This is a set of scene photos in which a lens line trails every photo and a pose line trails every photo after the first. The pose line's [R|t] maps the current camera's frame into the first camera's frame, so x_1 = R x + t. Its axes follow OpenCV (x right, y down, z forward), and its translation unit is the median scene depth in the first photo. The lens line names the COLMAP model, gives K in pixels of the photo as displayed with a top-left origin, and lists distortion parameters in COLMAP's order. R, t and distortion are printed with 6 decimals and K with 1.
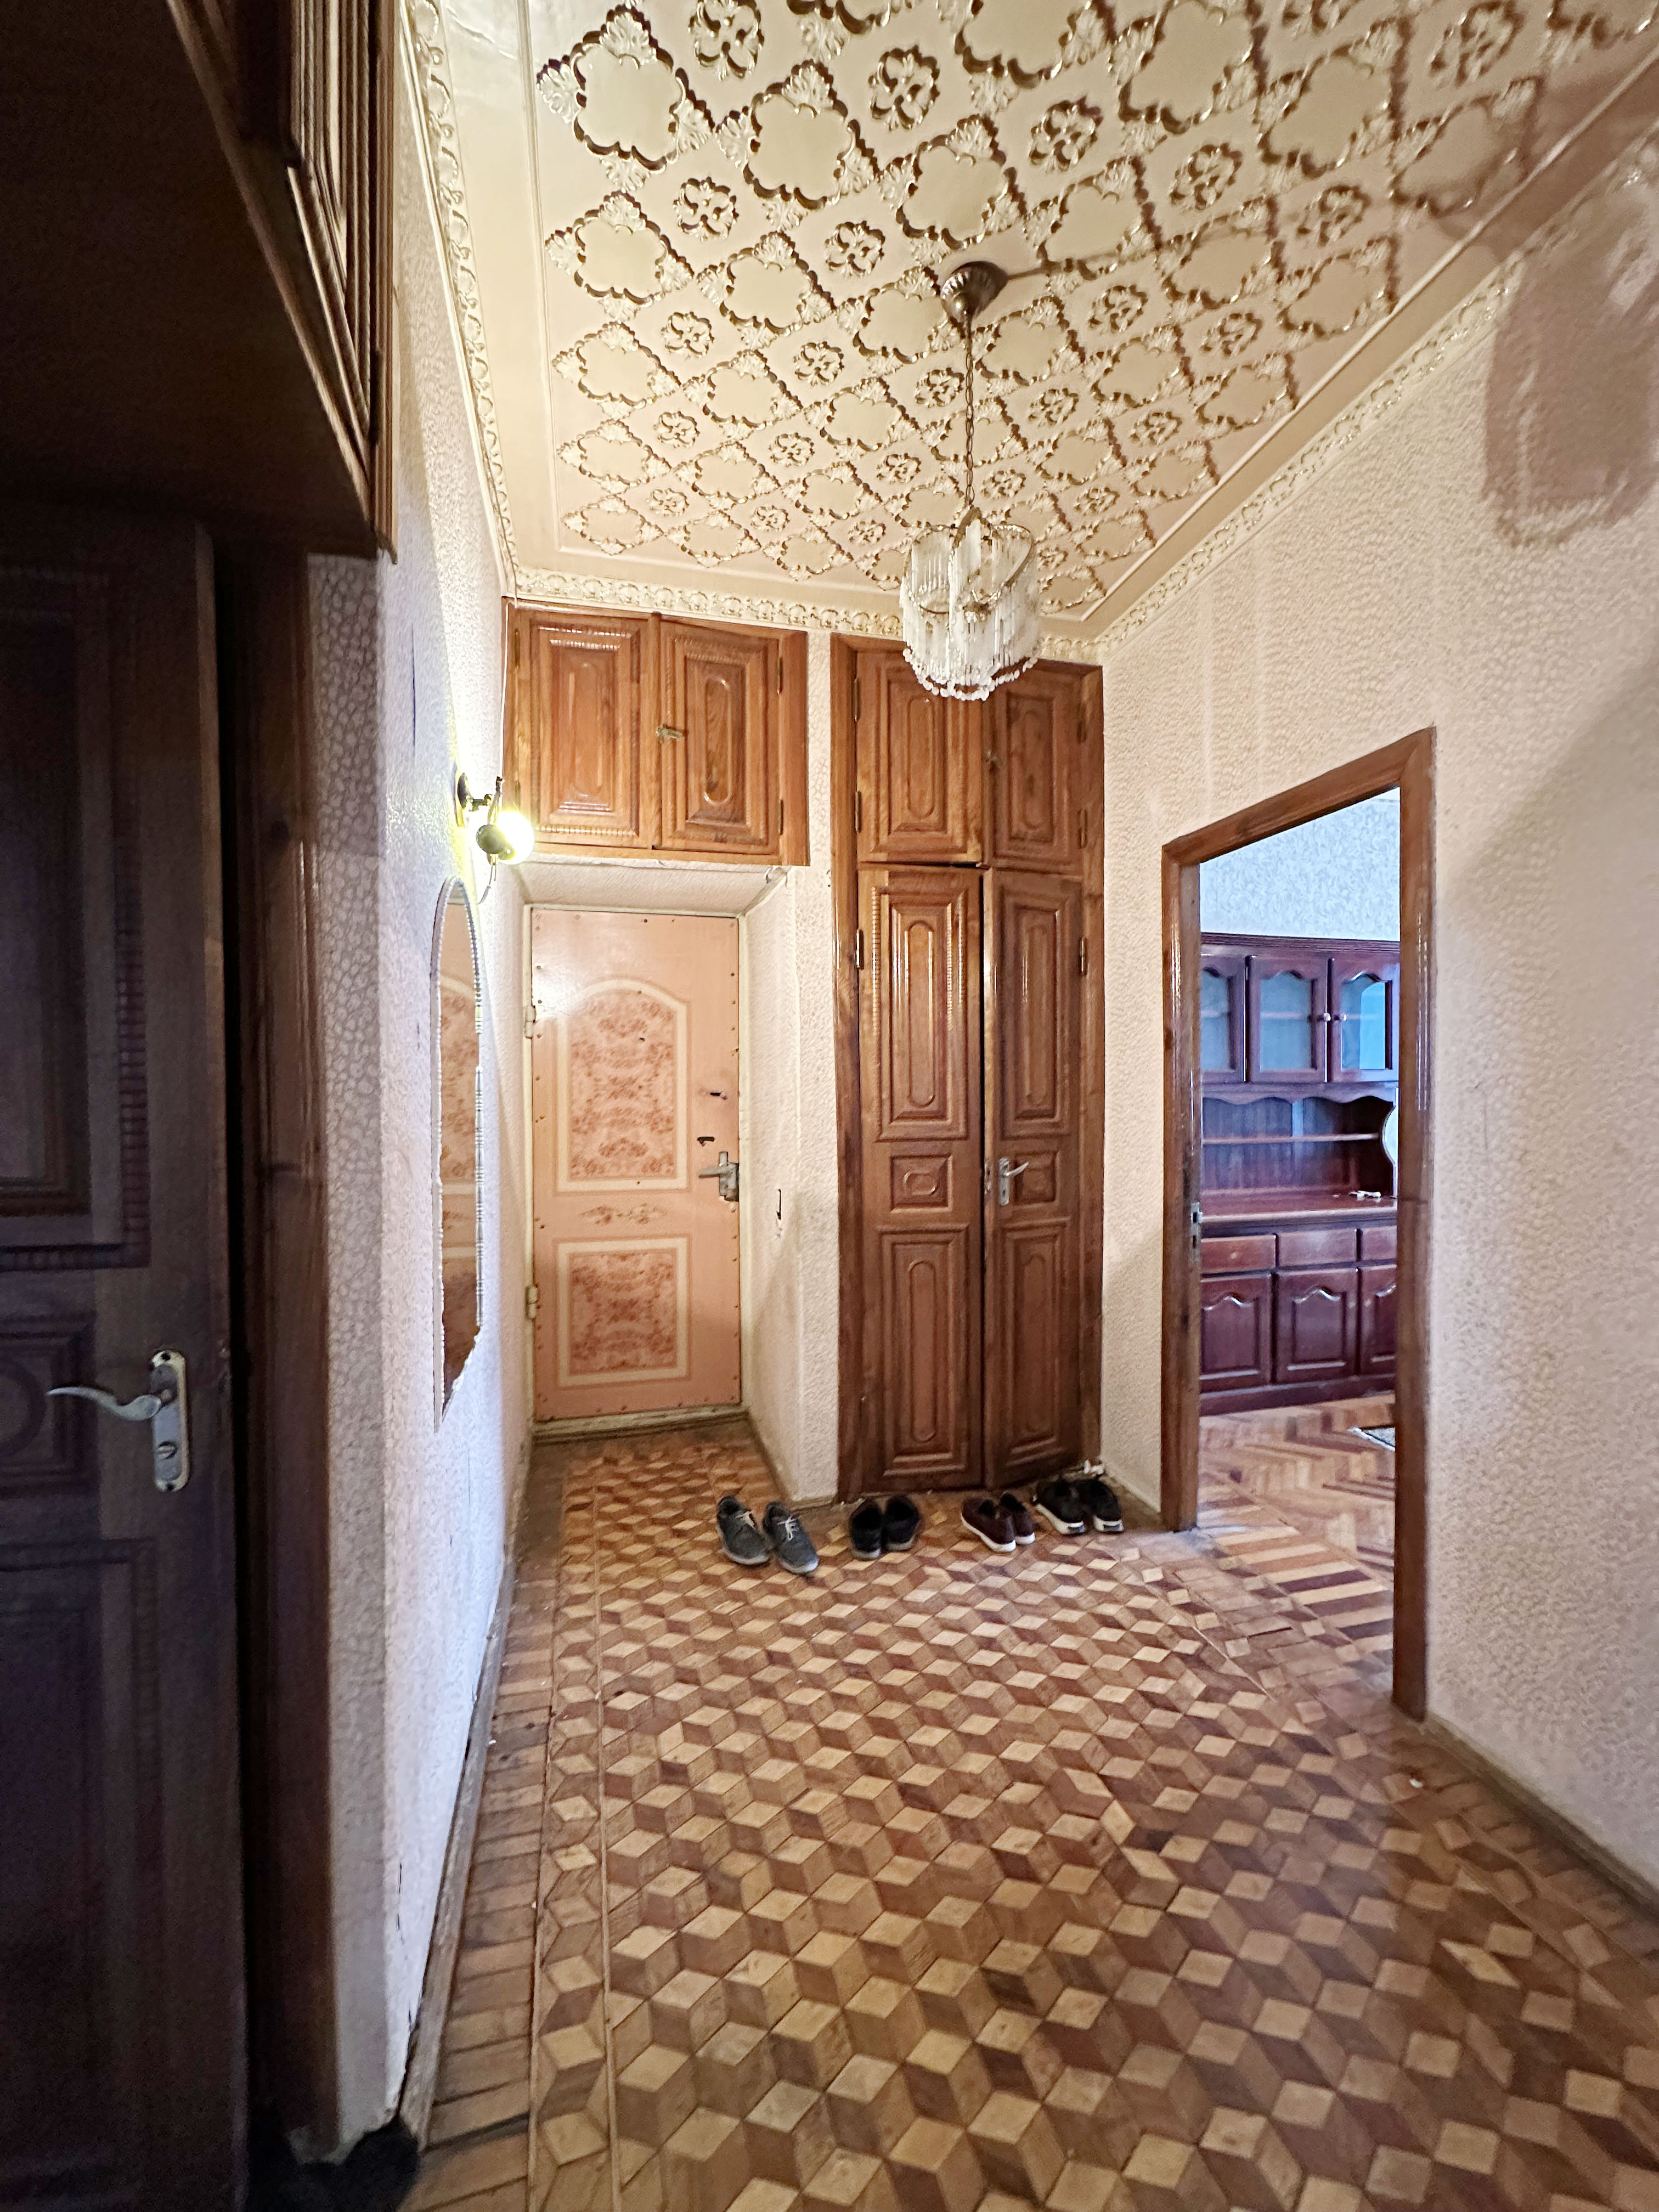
lens RADIAL K [[888.1, 0, 827.5], [0, 888.1, 1097.6], [0, 0, 1]] dist [0.000640, 0.000242]
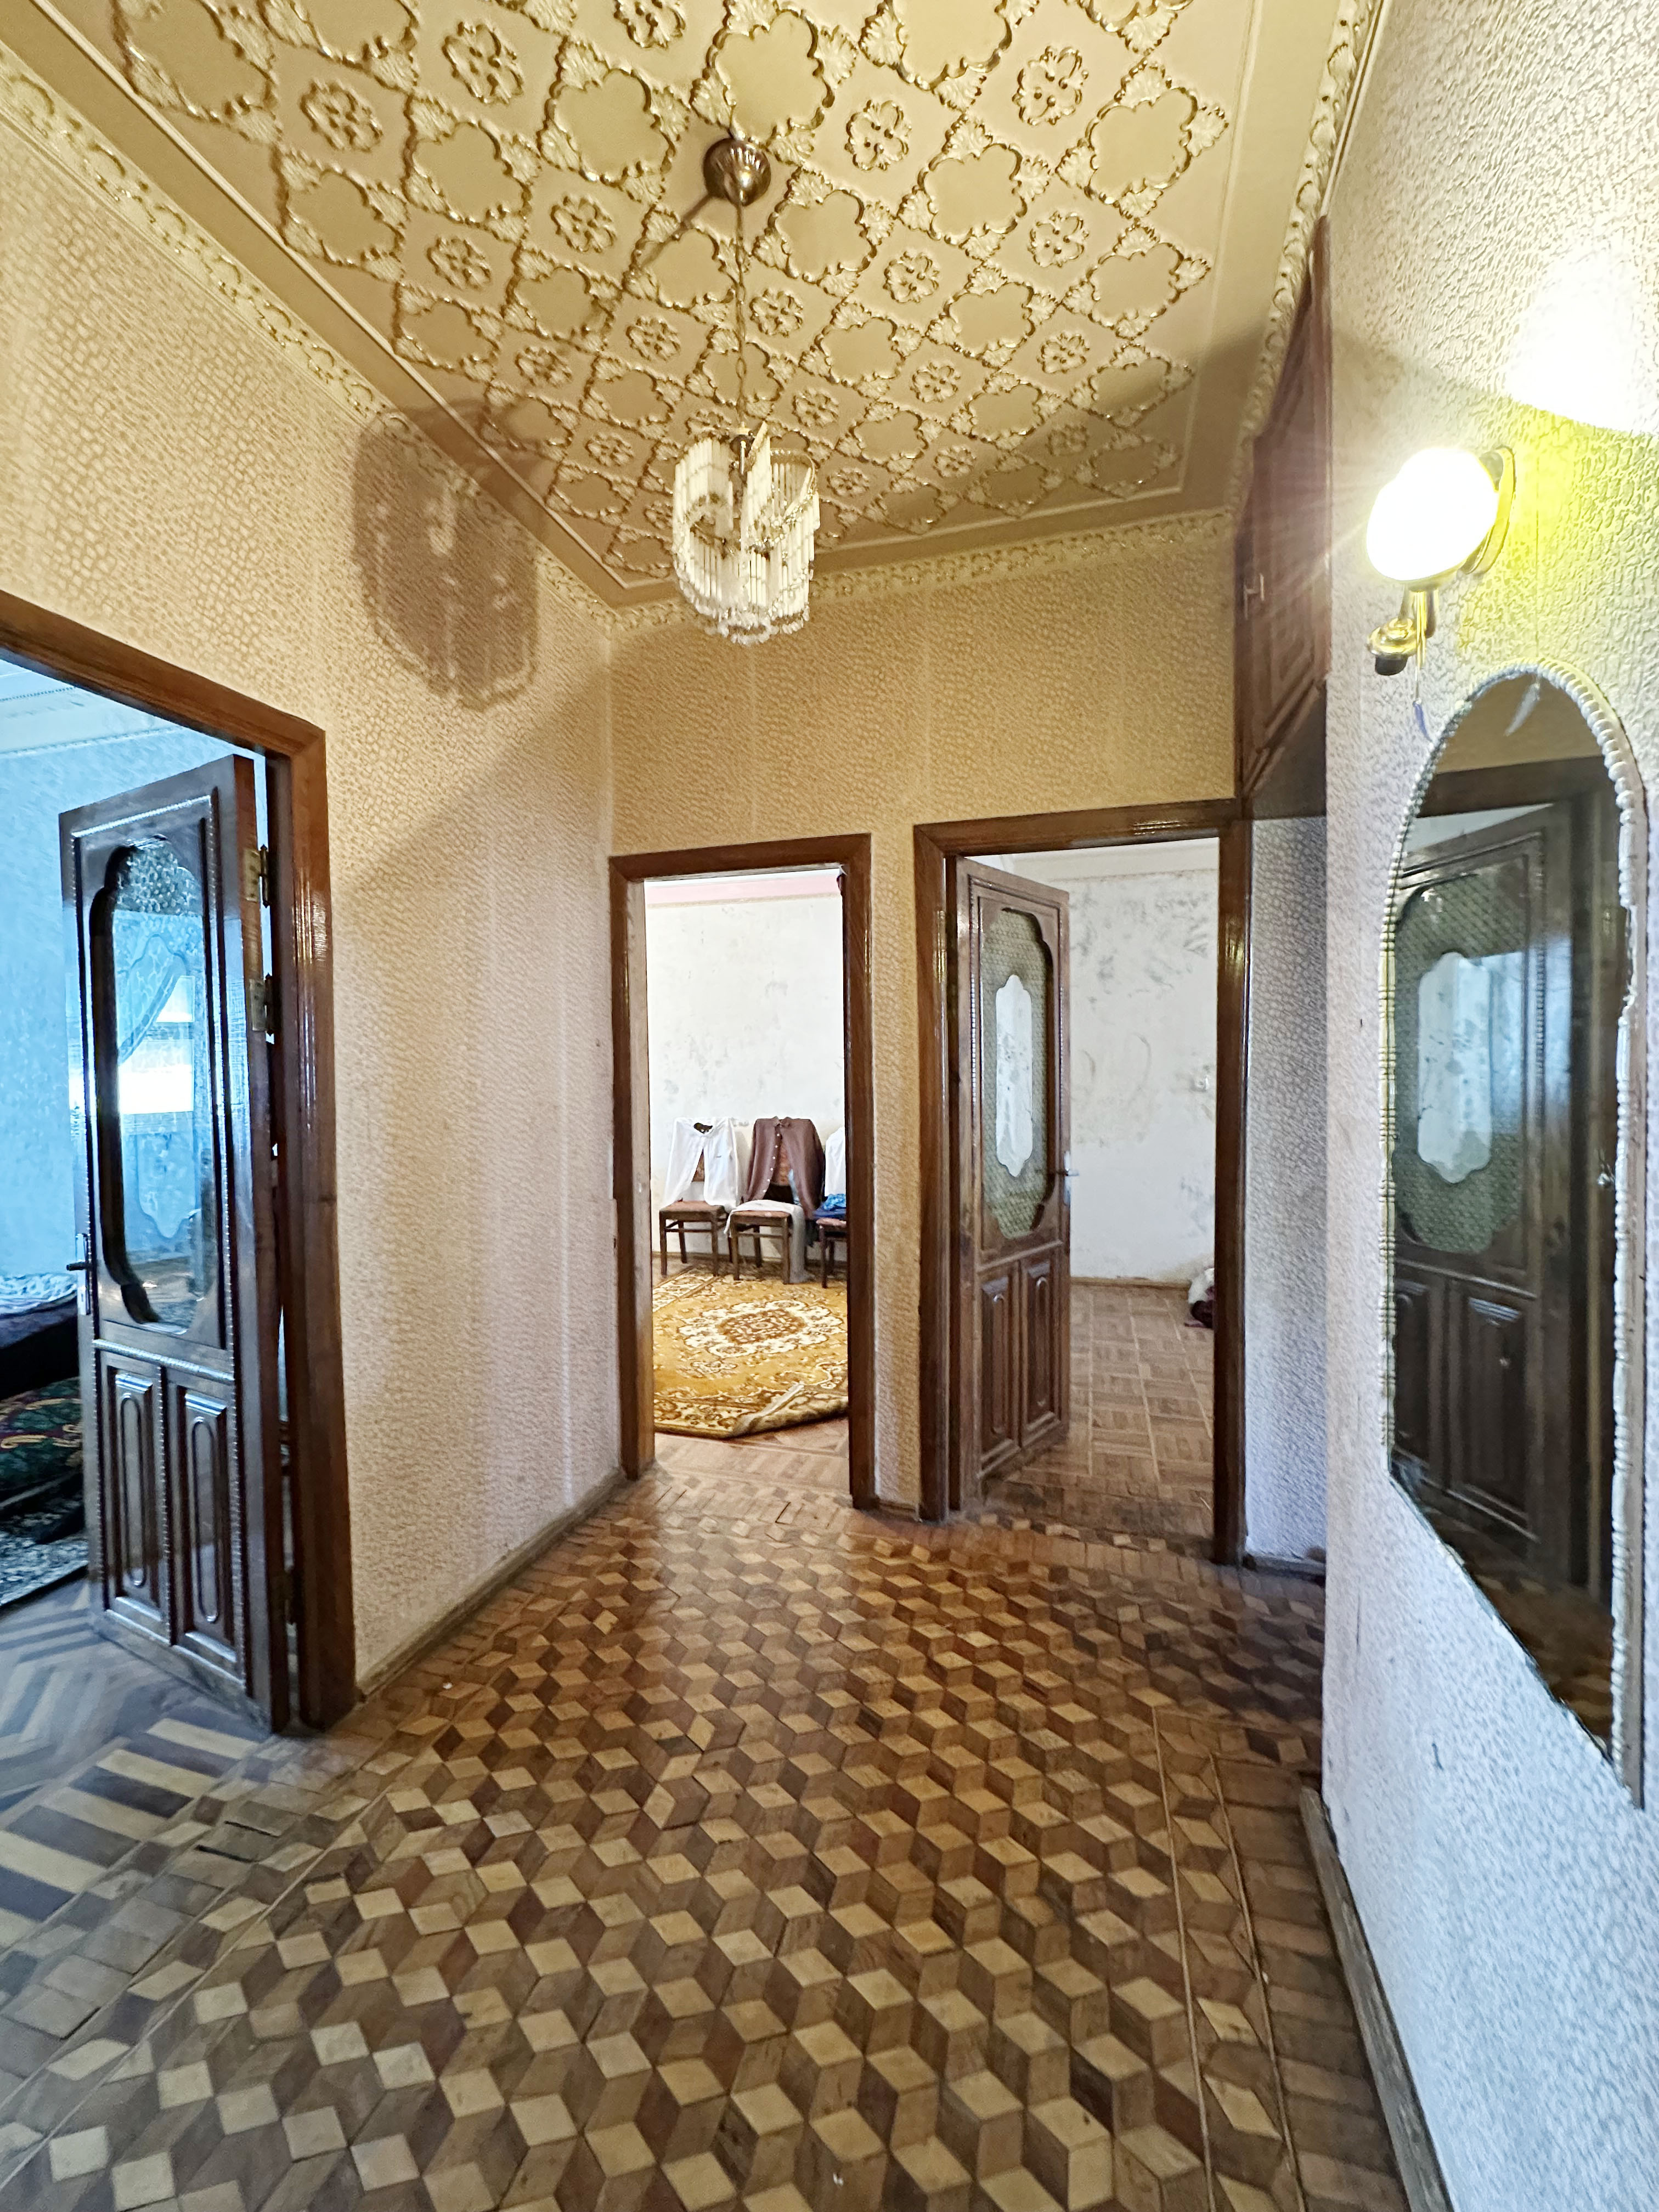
lens RADIAL K [[888.1, 0, 827.3], [0, 888.1, 1104.2], [0, 0, 1]] dist [0.000640, 0.000242]
pose [[-0.853108, -0.002339, 0.521729, -0.362643], [0.023219, 0.998829, 0.042446, -0.022520], [-0.521217, 0.048325, -0.852055, 1.691767]]
